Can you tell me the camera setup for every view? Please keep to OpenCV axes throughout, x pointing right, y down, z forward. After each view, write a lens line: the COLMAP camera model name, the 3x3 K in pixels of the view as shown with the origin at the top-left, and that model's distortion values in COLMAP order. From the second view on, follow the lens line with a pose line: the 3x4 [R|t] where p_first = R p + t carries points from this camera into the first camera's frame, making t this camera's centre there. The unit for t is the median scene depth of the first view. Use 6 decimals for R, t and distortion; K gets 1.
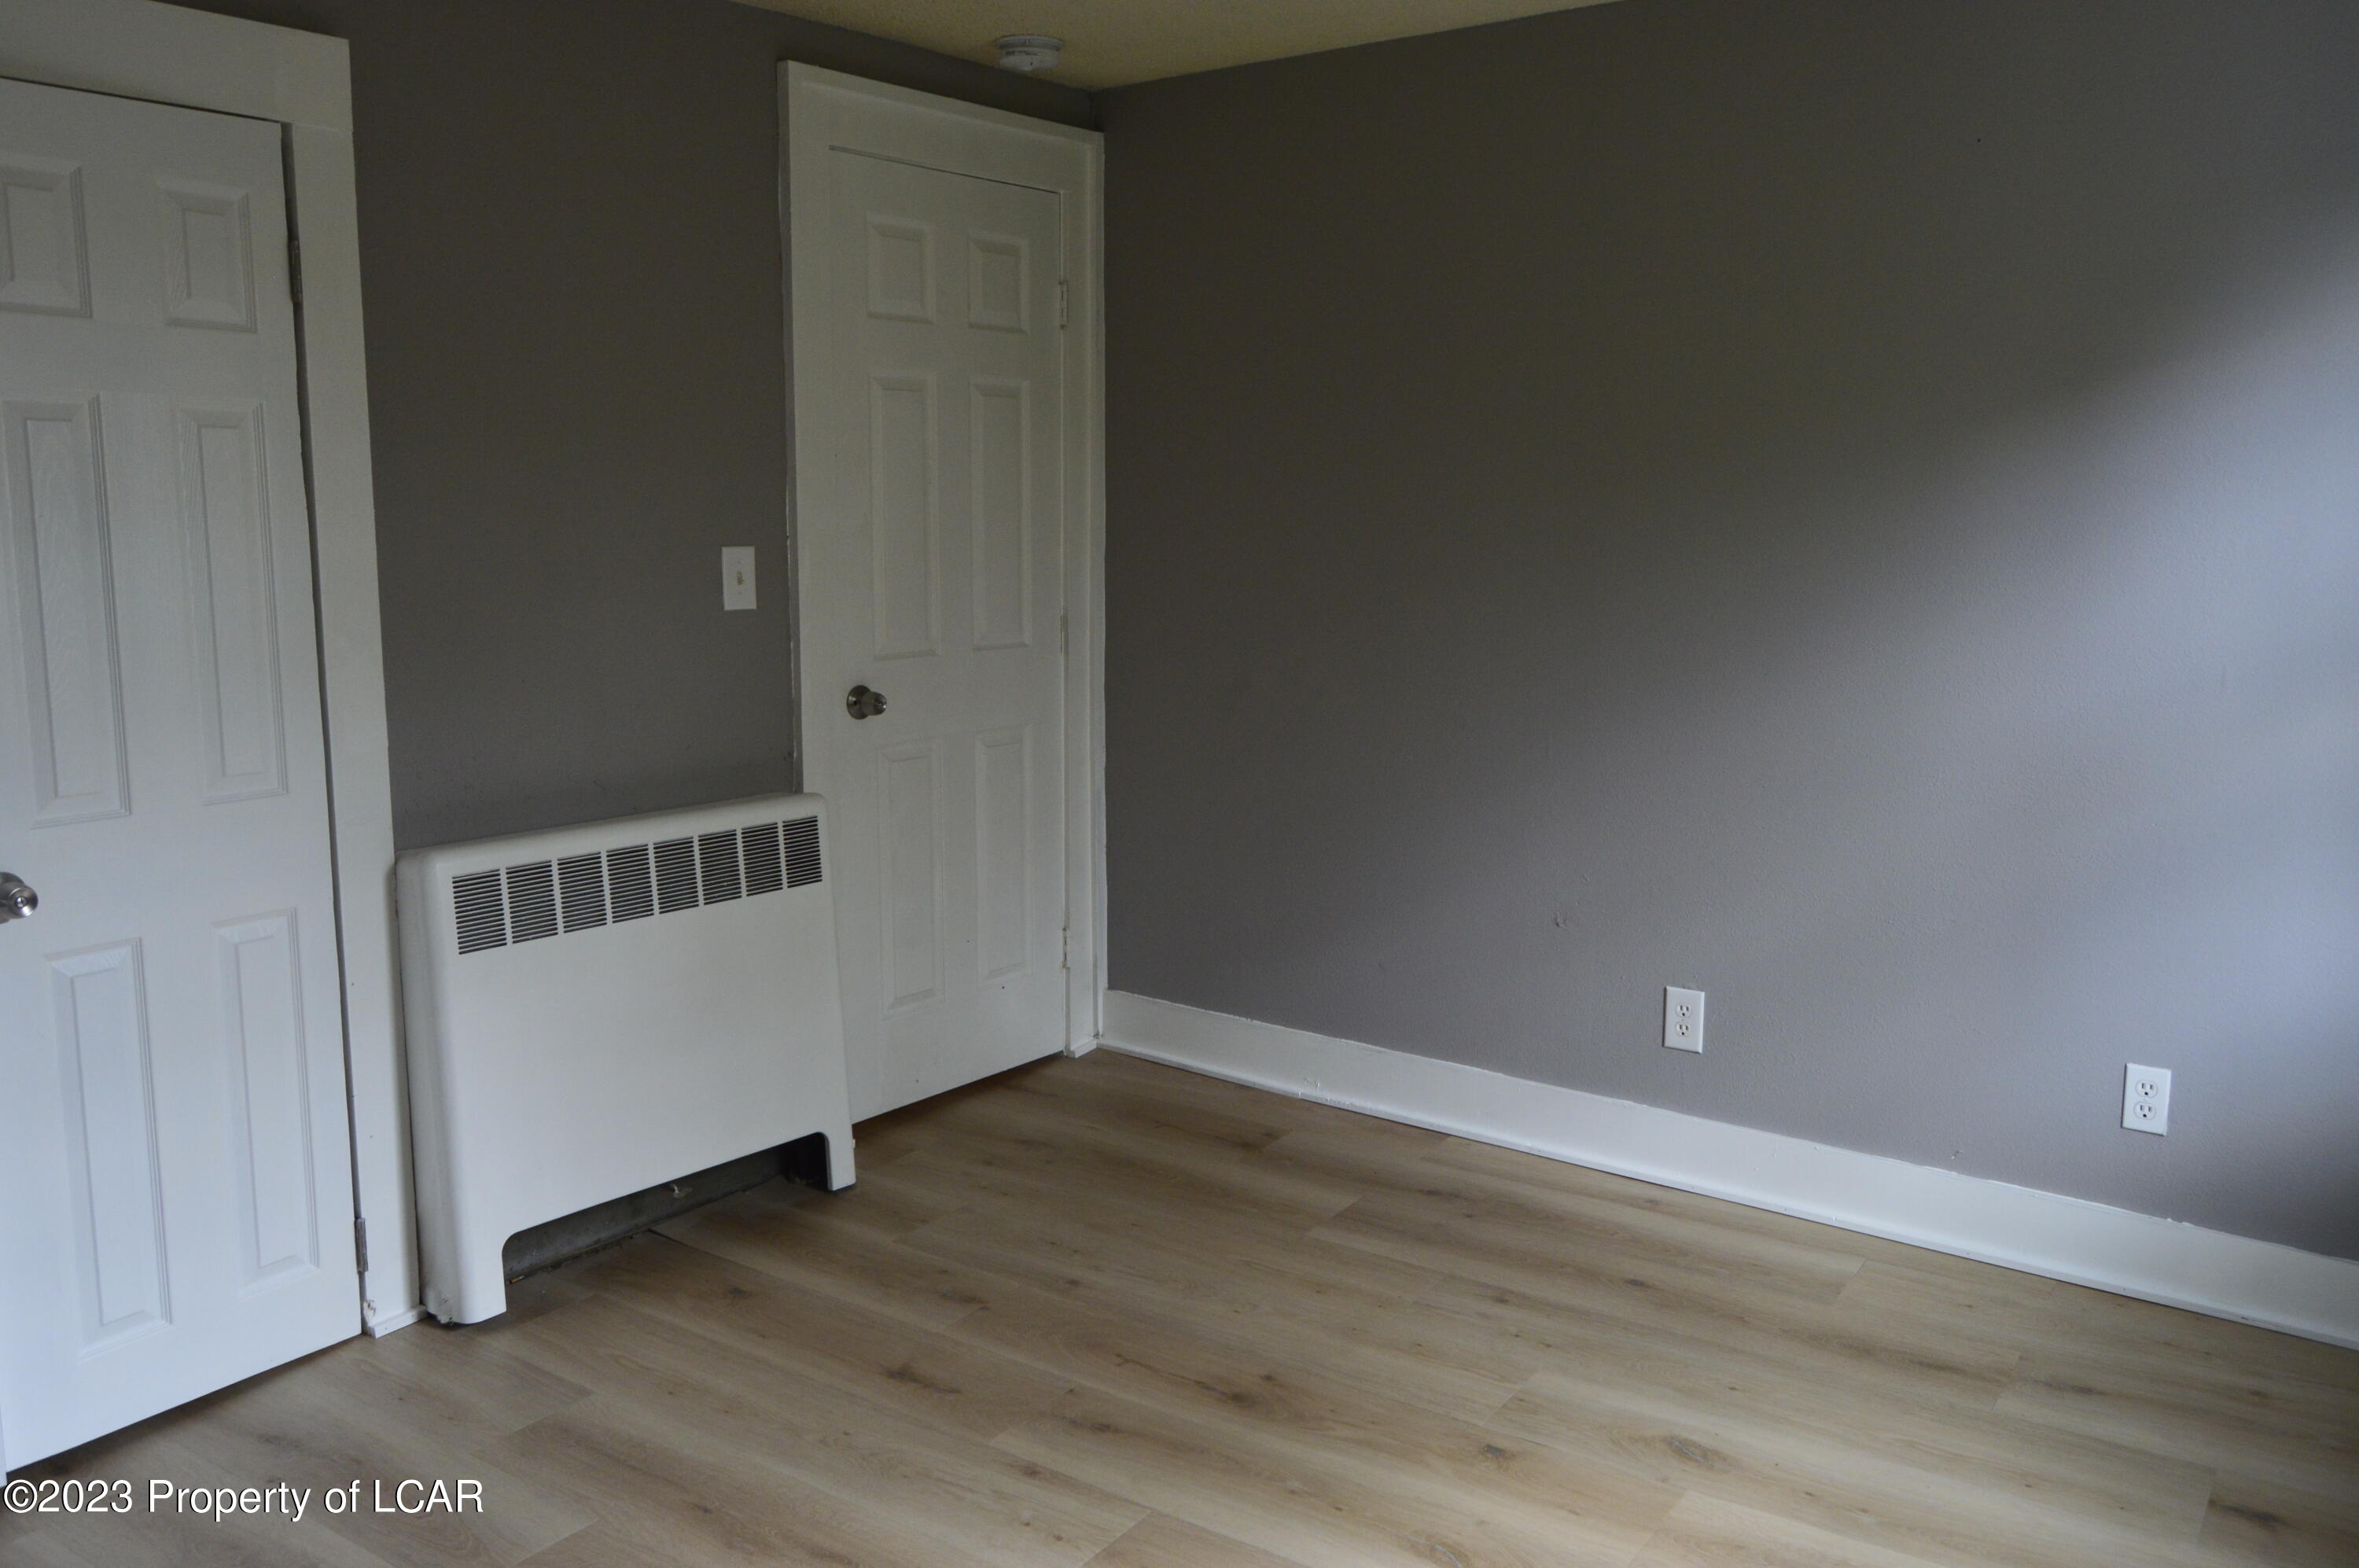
lens RADIAL K [[1875.3, 0, 1172.1], [0, 1875.3, 790.0], [0, 0, 1]] dist [0.001100, 0.003526]
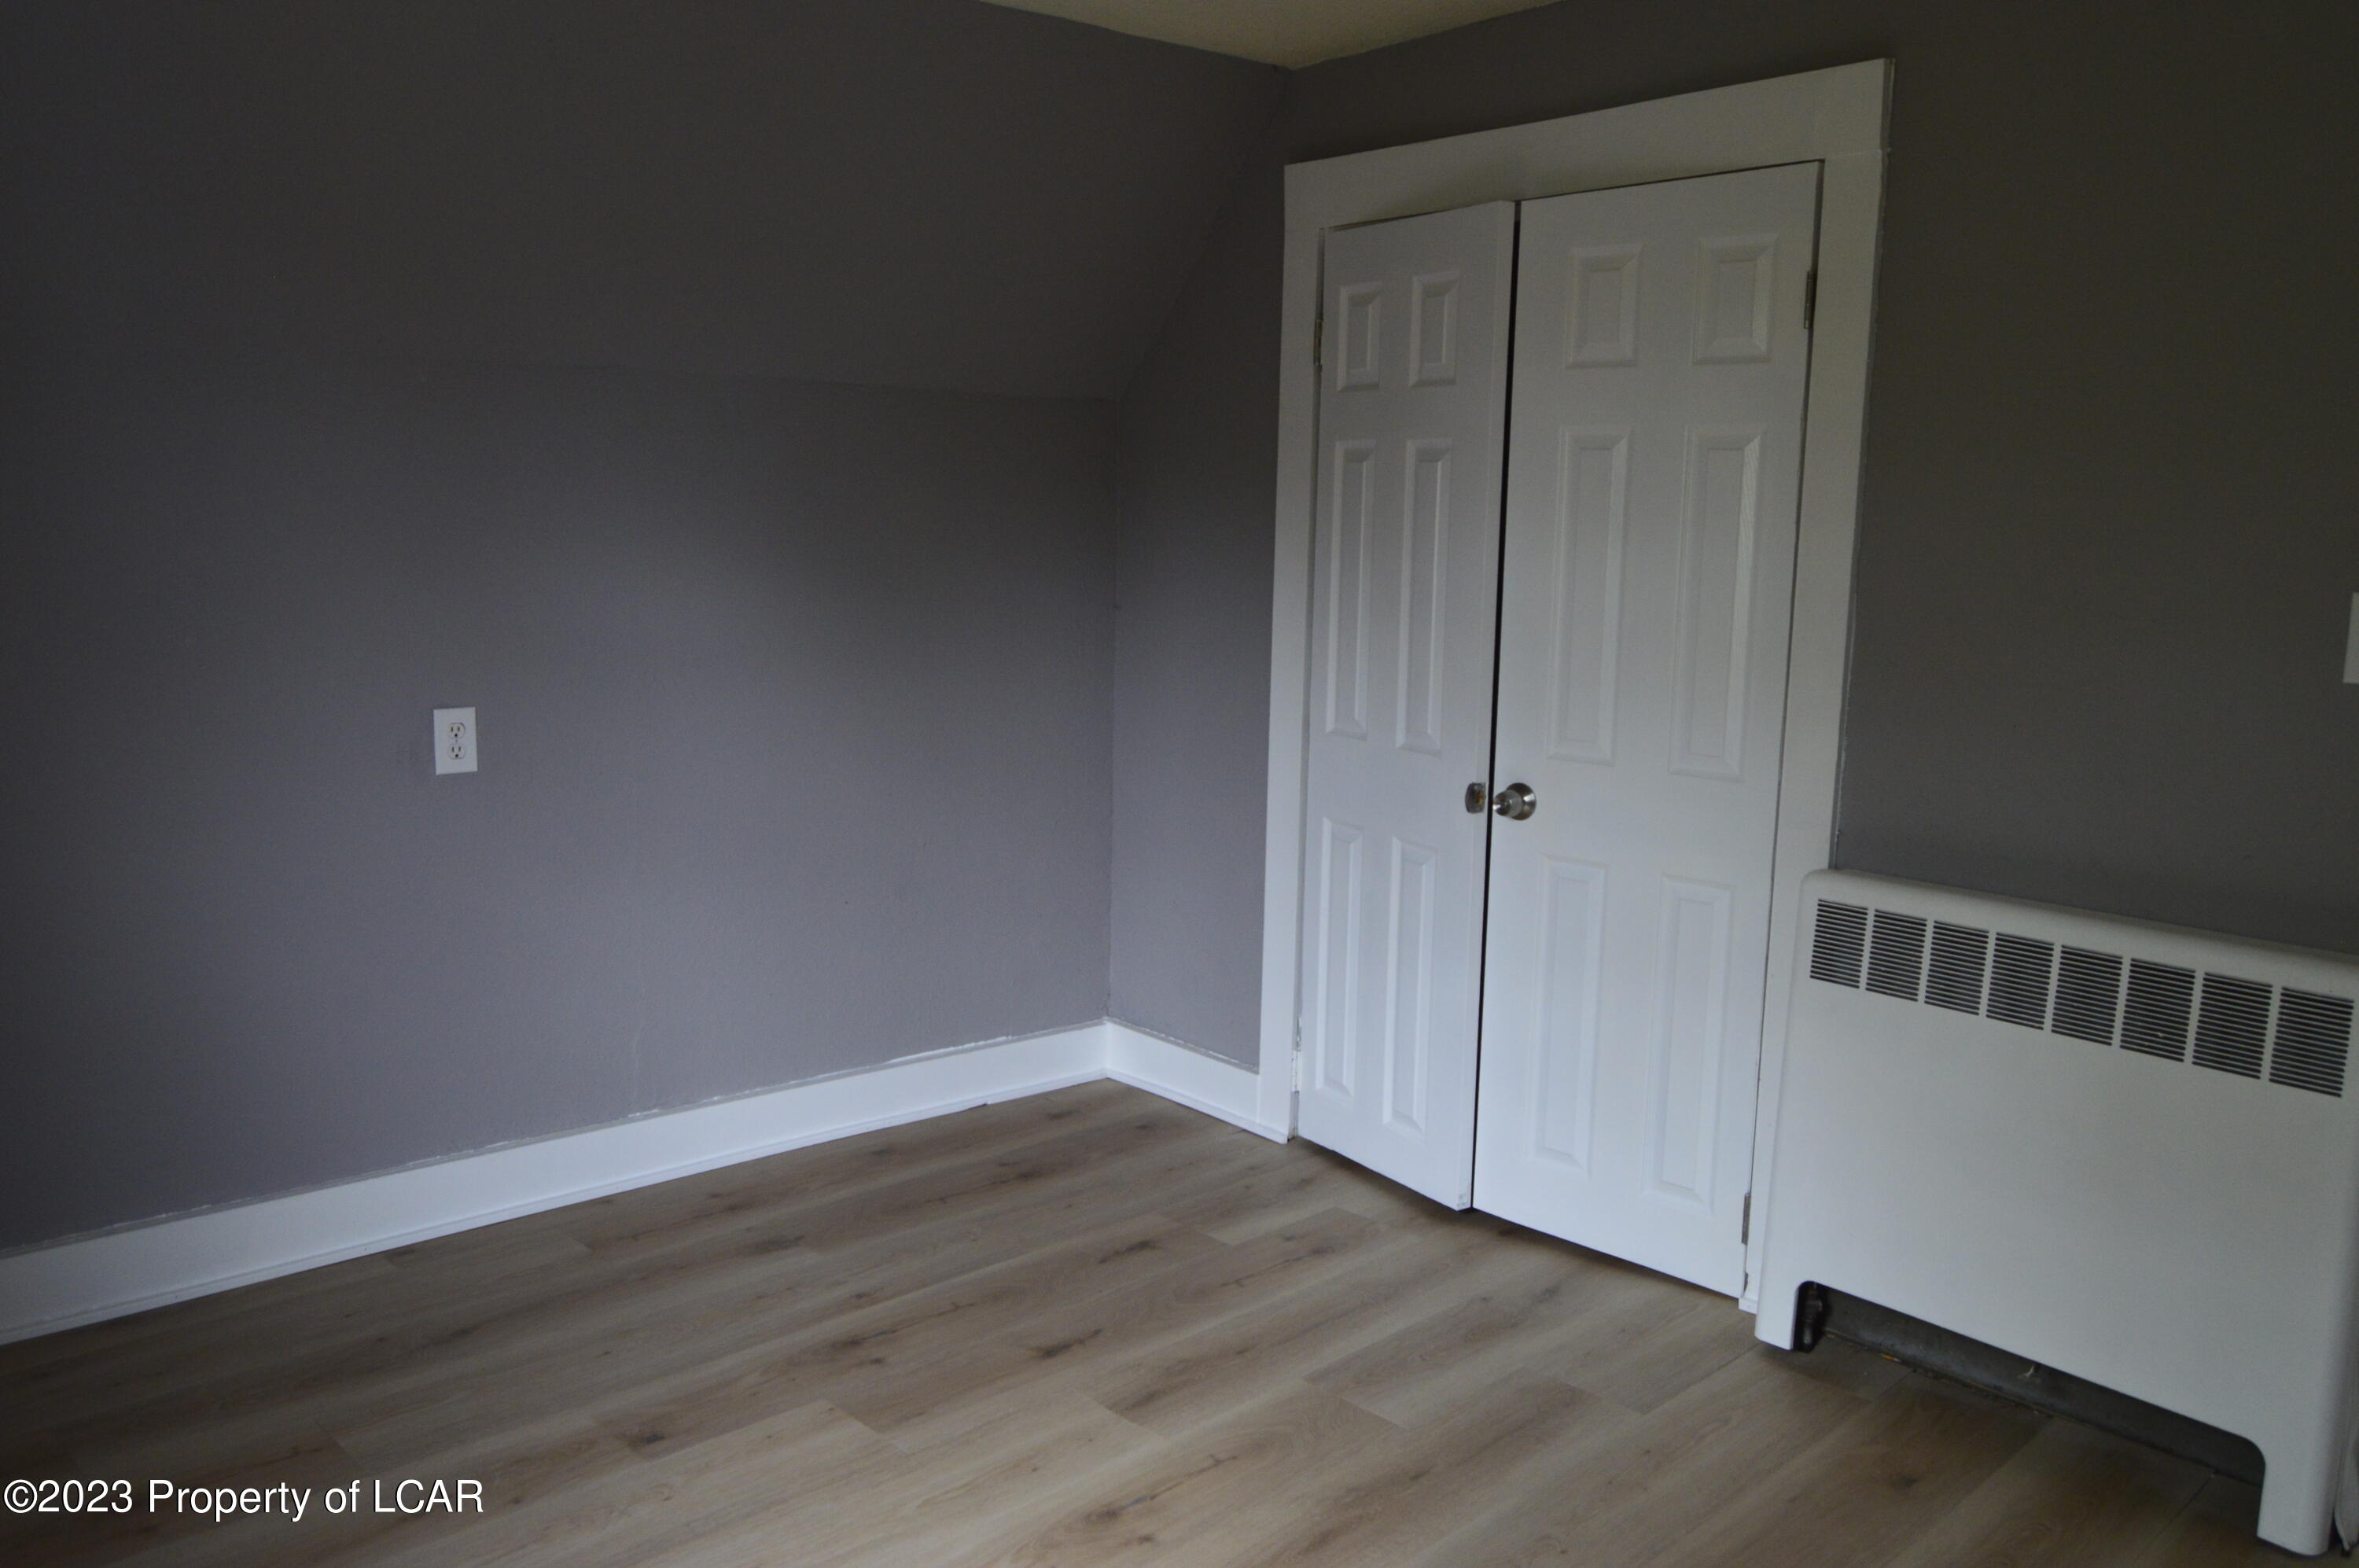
lens RADIAL K [[1875.3, 0, 1177.3], [0, 1875.3, 779.0], [0, 0, 1]] dist [0.001100, 0.003526]
pose [[-0.186589, 0.144623, -0.971735, 0.612830], [-0.165216, 0.970400, 0.176148, -0.129440], [0.968446, 0.193414, -0.157172, 0.800289]]
